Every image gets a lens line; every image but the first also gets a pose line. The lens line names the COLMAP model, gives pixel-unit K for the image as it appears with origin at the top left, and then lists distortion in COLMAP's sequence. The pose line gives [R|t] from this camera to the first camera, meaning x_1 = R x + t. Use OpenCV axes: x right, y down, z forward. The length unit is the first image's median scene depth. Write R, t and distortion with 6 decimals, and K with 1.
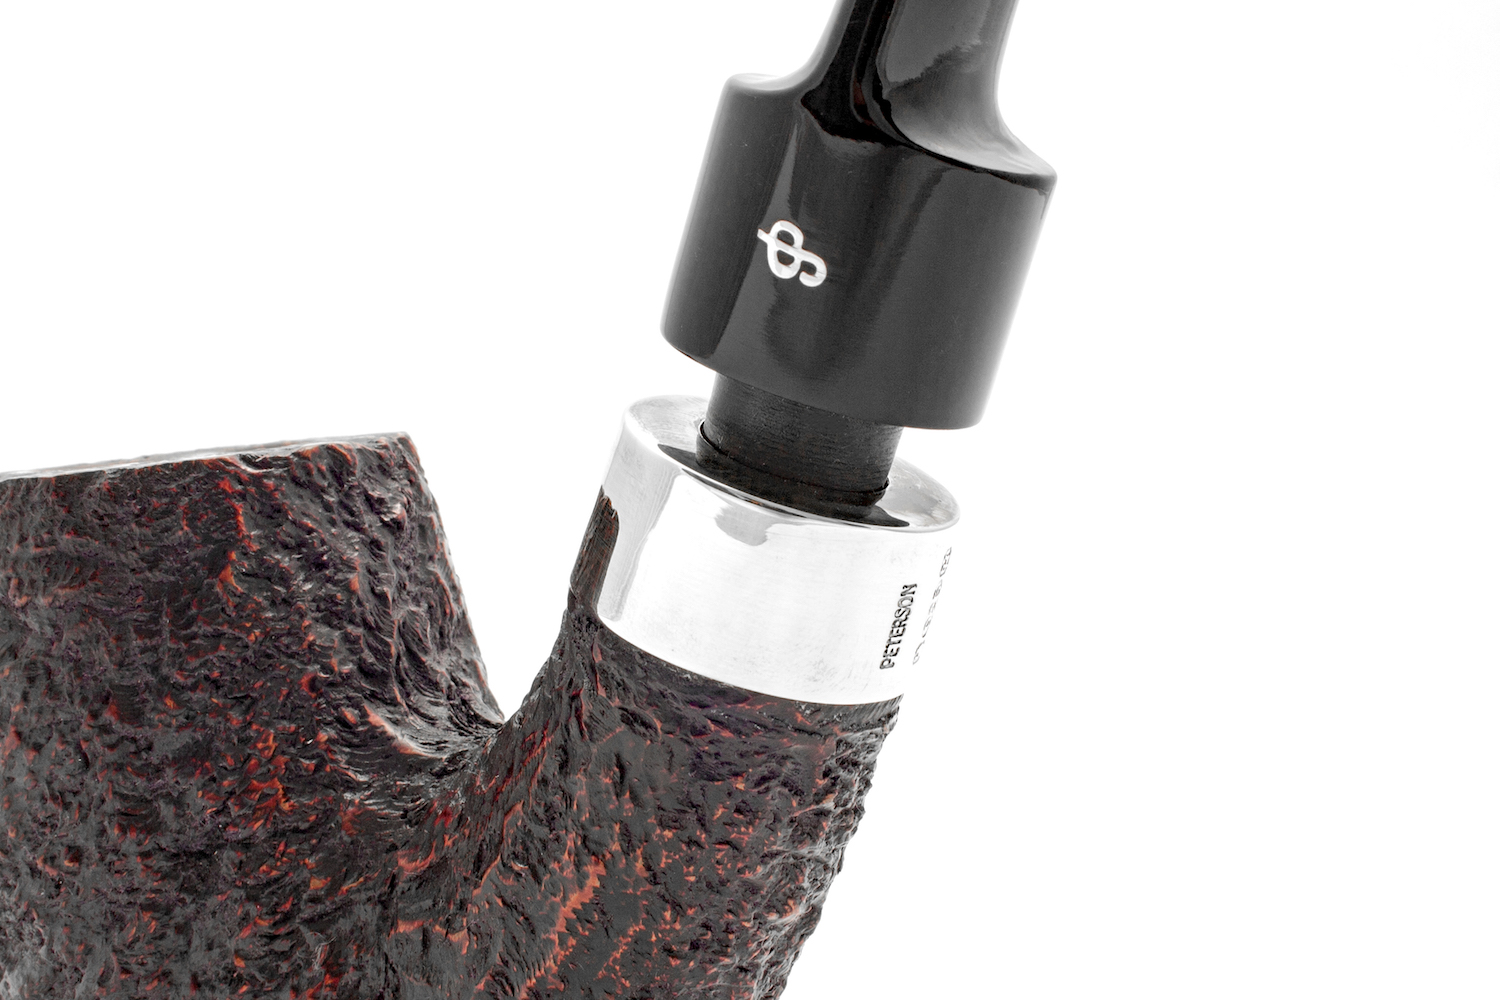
lens RADIAL K [[2289.4, 0, 754.4], [0, 2289.4, 507.3], [0, 0, 1]] dist [-0.087596, 0.000000]
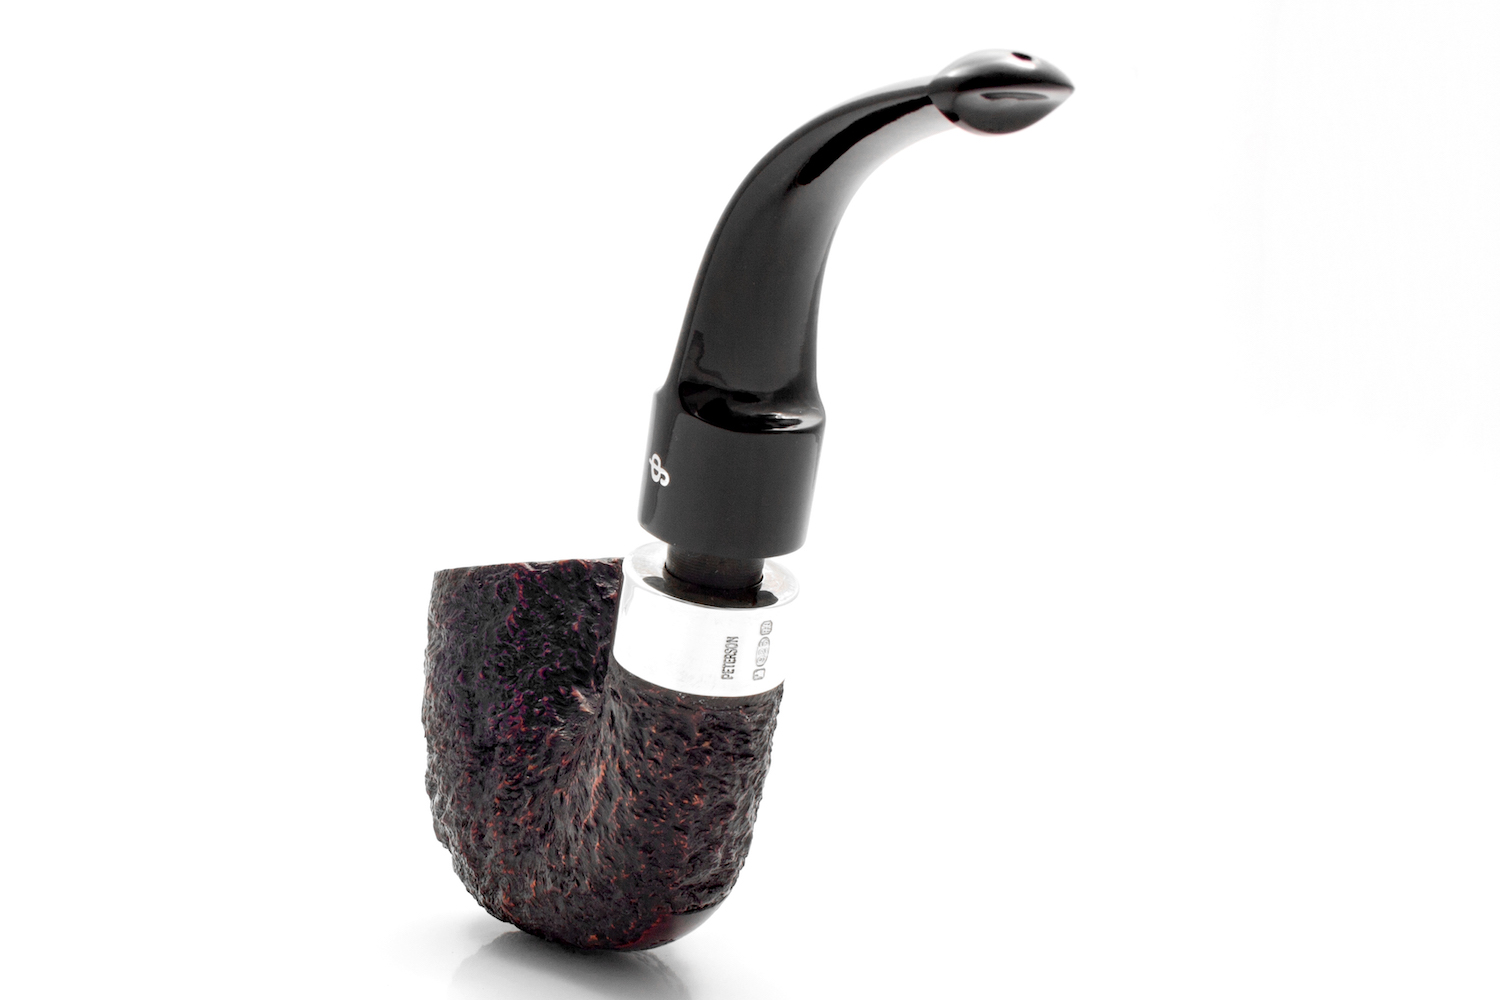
lens RADIAL K [[1631.9, 0, 747.6], [0, 1631.9, 501.9], [0, 0, 1]] dist [-0.186835, 0.000000]
pose [[0.855340, 0.015320, -0.517840, 0.745483], [-0.058493, 0.996027, -0.067150, 0.010798], [0.514754, 0.087726, 0.852838, -0.186250]]
